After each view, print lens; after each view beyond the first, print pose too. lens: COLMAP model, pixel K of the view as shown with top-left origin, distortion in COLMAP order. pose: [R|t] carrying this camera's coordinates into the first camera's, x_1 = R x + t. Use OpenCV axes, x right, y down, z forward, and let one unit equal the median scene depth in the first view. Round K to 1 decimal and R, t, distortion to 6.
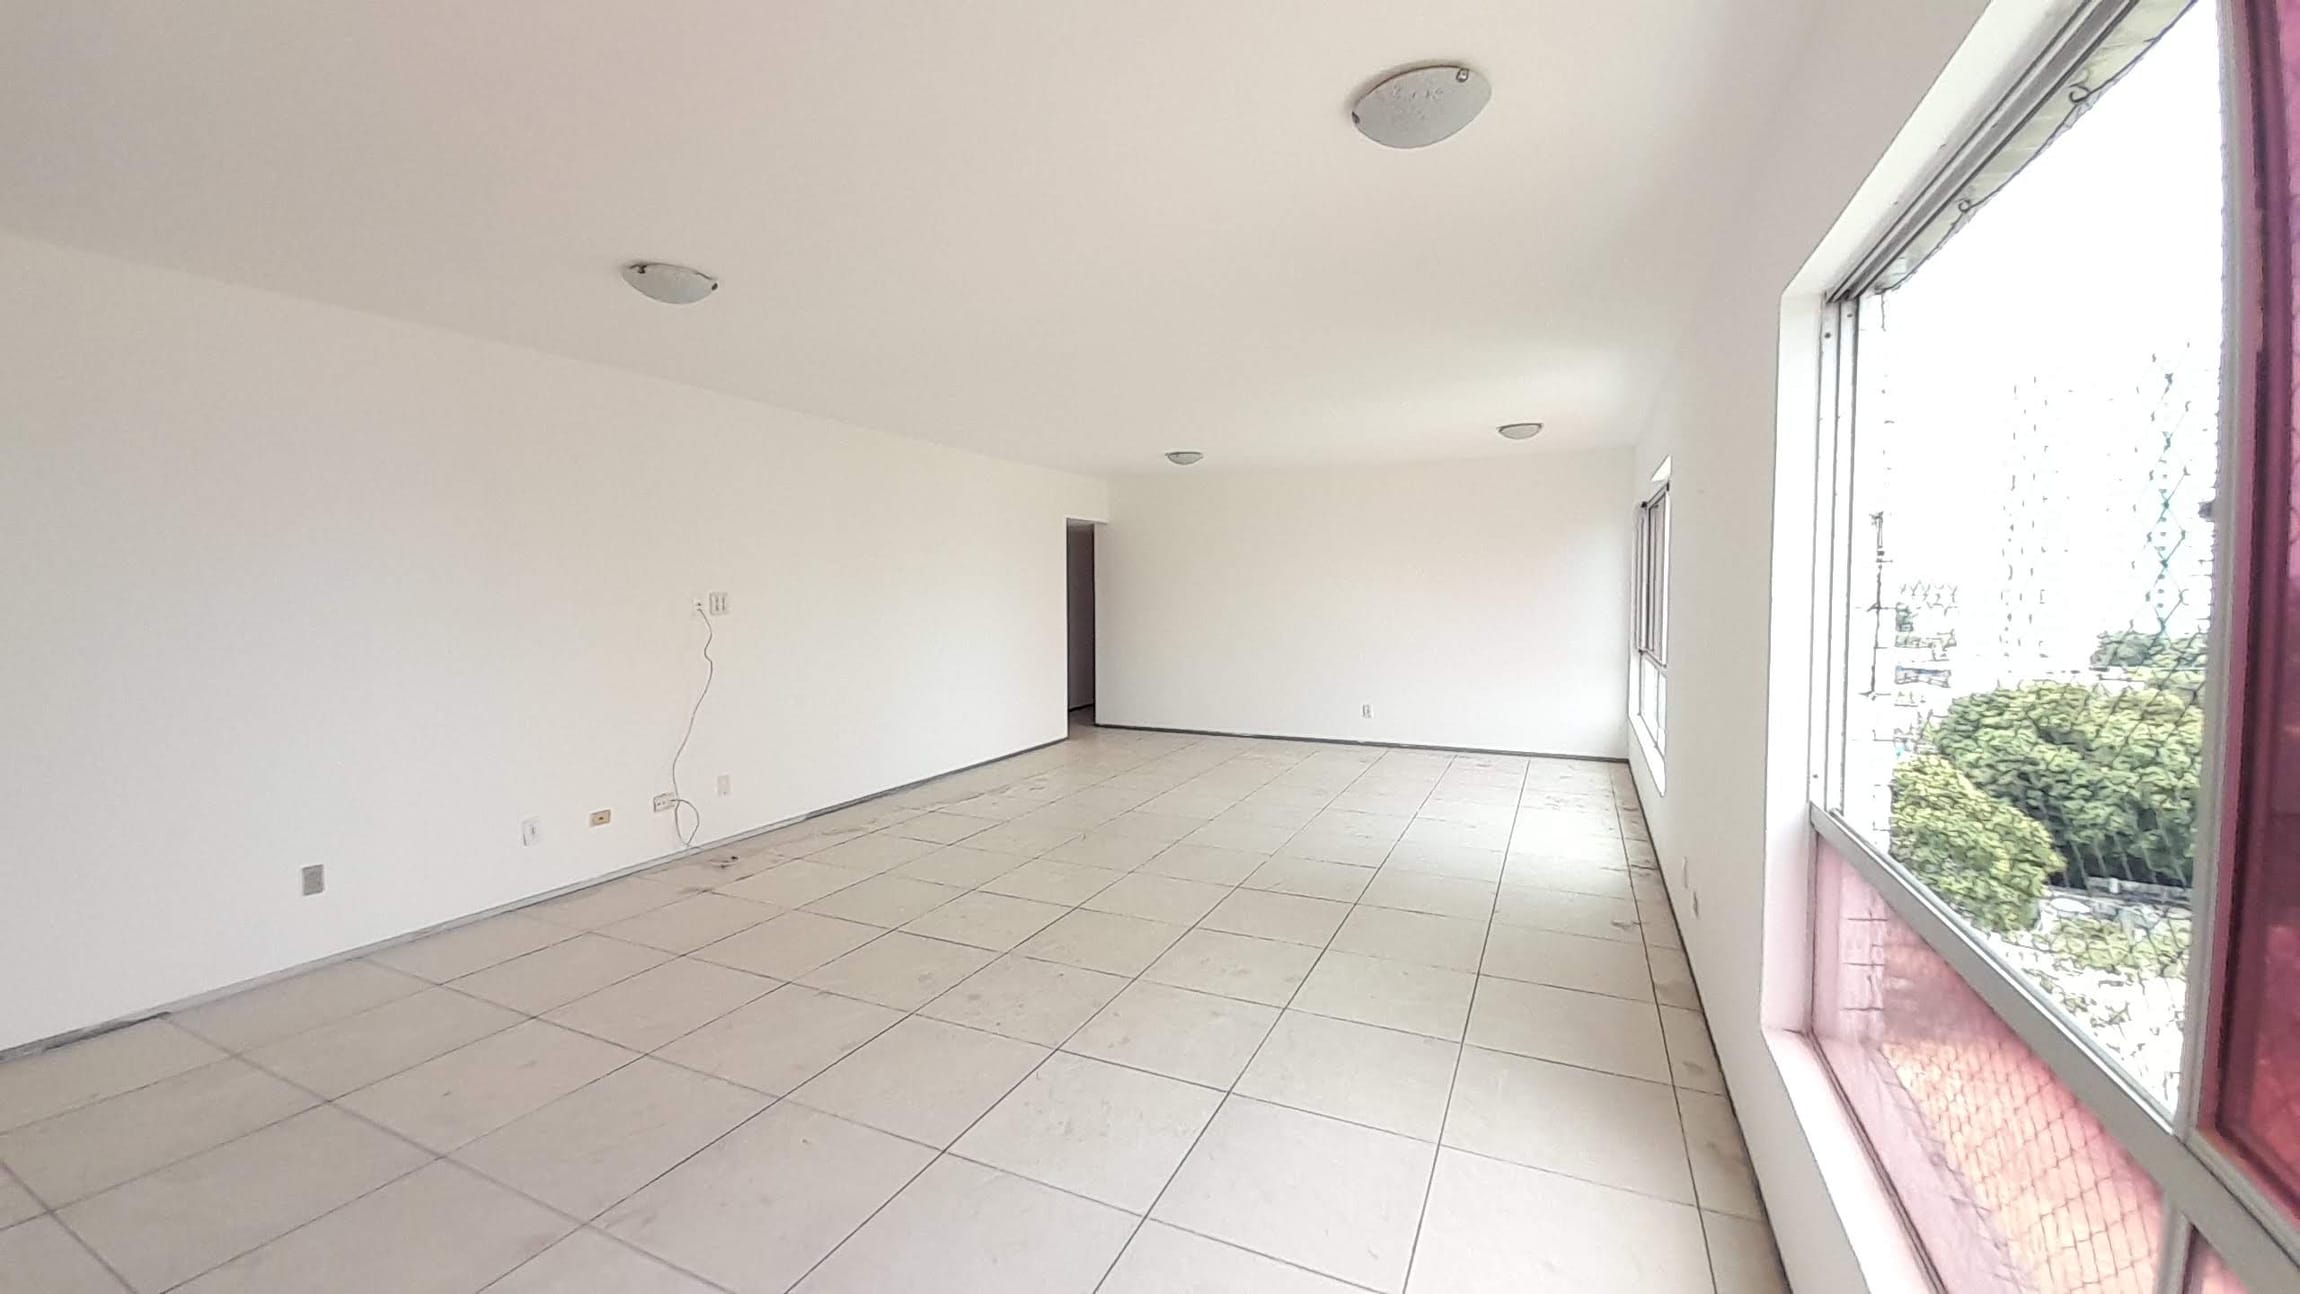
lens RADIAL K [[899.0, 0, 1134.6], [0, 899.0, 631.6], [0, 0, 1]] dist [0.029117, -0.019712]
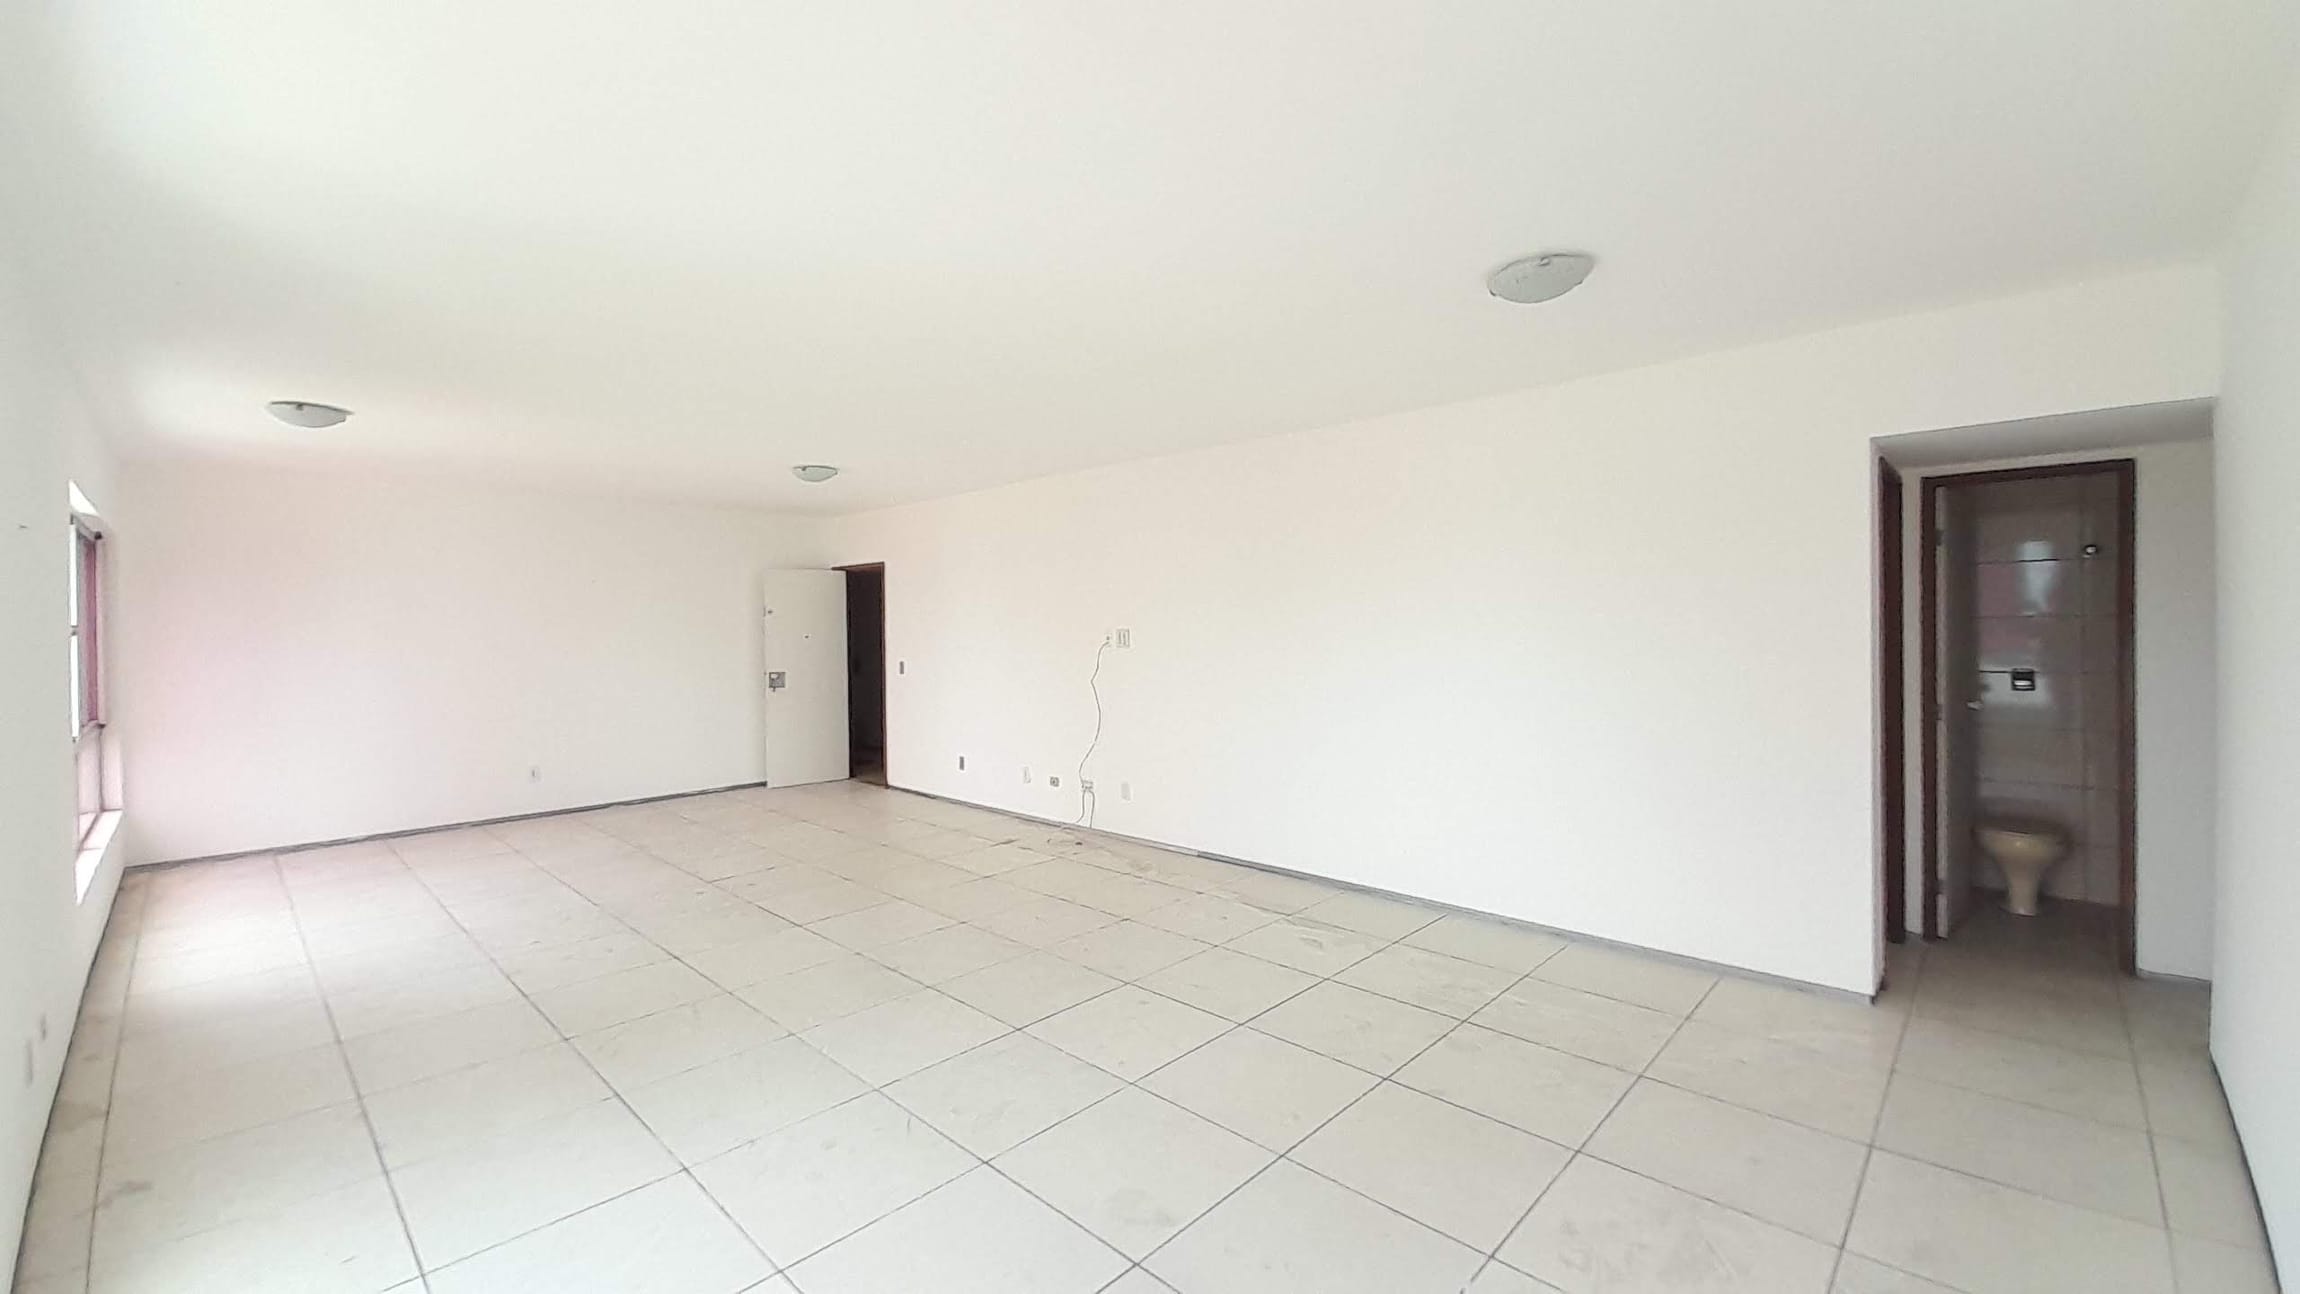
lens RADIAL K [[899.0, 0, 1134.6], [0, 899.0, 631.6], [0, 0, 1]] dist [0.029117, -0.019712]
pose [[-0.322384, 0.016740, -0.946461, 0.730330], [-0.025119, 0.999340, 0.026231, -0.079617], [0.946276, 0.032231, -0.321751, 1.513091]]
